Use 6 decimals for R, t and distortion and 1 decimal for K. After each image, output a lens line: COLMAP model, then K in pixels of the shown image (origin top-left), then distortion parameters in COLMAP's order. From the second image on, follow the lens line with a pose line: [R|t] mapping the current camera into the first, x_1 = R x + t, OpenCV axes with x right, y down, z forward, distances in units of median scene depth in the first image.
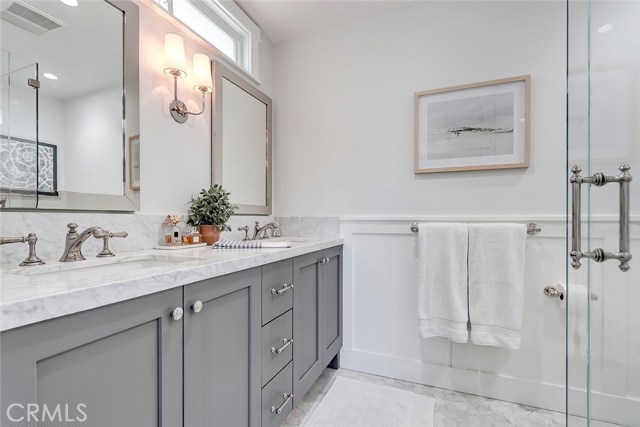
lens RADIAL K [[298.8, 0, 317.3], [0, 298.8, 219.3], [0, 0, 1]] dist [-0.010256, 0.001777]
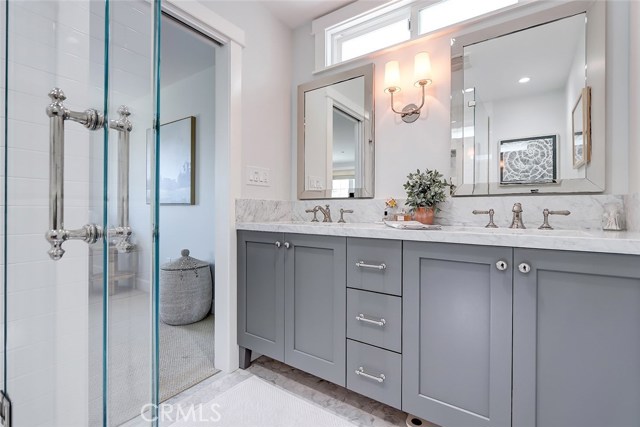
lens RADIAL K [[298.8, 0, 317.2], [0, 298.8, 208.5], [0, 0, 1]] dist [-0.010256, 0.001777]
pose [[-0.210569, 0.005830, -0.977562, 0.686080], [0.001878, 0.999983, 0.005559, 0.016370], [0.977577, -0.000665, -0.210576, 0.744222]]
